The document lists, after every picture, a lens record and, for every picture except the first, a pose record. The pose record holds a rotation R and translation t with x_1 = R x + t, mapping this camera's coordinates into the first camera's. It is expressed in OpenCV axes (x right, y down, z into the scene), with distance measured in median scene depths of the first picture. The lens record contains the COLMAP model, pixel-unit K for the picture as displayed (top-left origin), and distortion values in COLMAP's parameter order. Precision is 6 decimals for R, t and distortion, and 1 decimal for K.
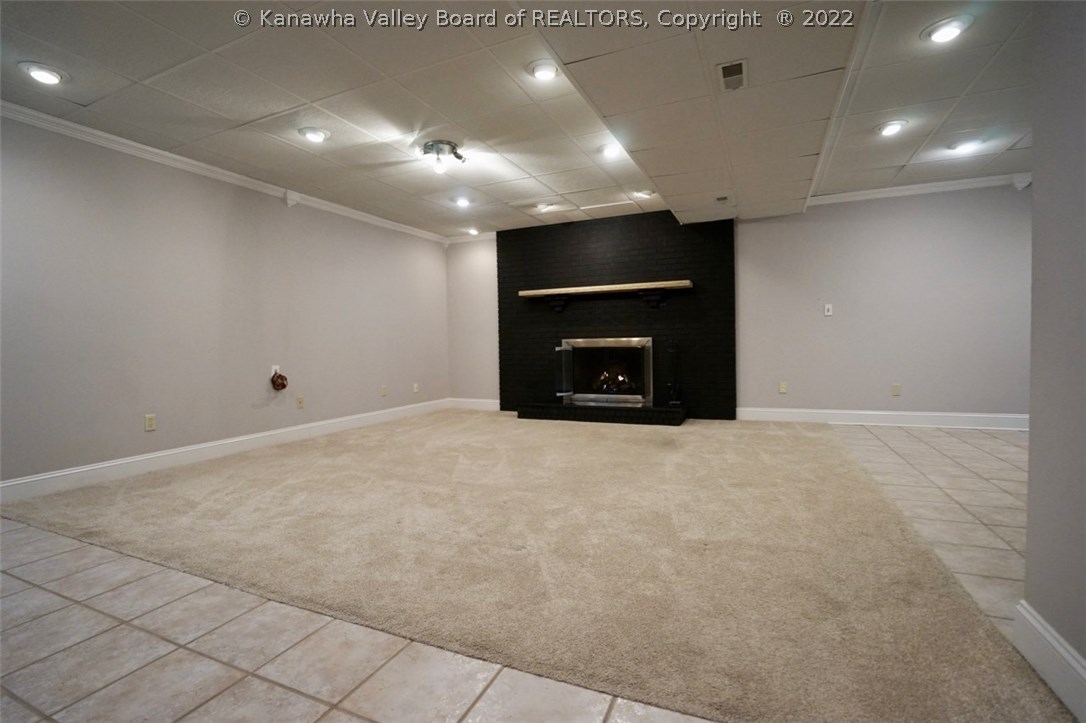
lens RADIAL K [[505.2, 0, 536.4], [0, 505.2, 362.2], [0, 0, 1]] dist [-0.053841, 0.000888]
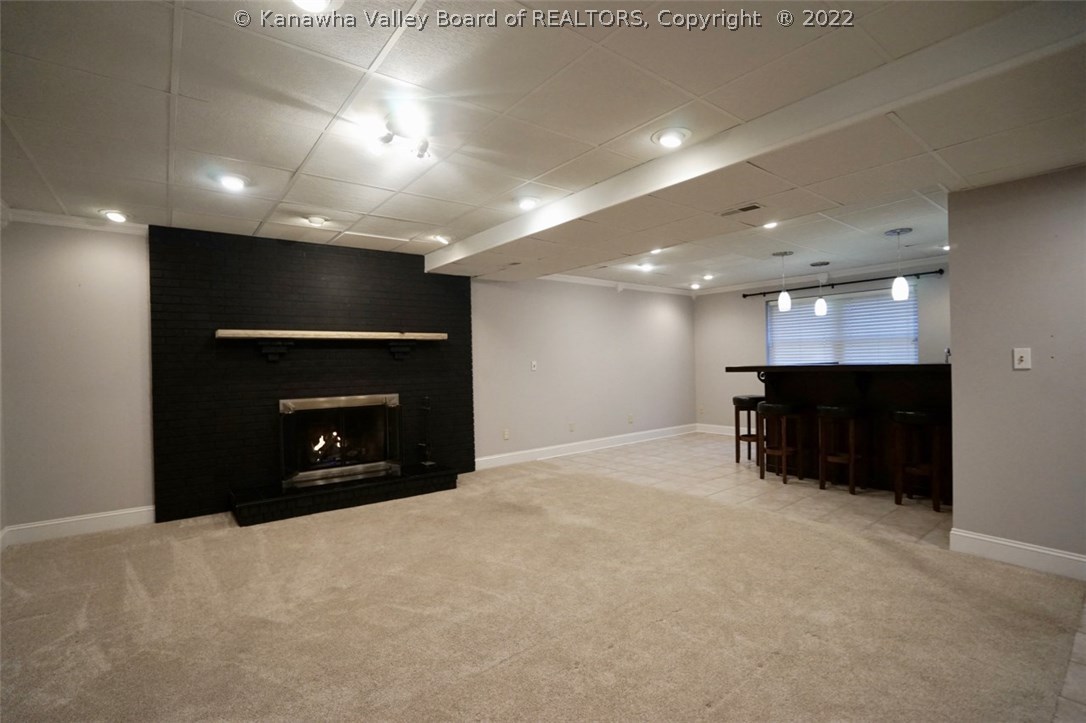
lens RADIAL K [[505.2, 0, 536.4], [0, 505.2, 362.2], [0, 0, 1]] dist [-0.053841, 0.000888]
pose [[0.461755, 0.008006, 0.886972, -0.445831], [0.044349, 0.998500, -0.032101, -0.066097], [-0.885898, 0.054159, 0.460707, 0.383714]]
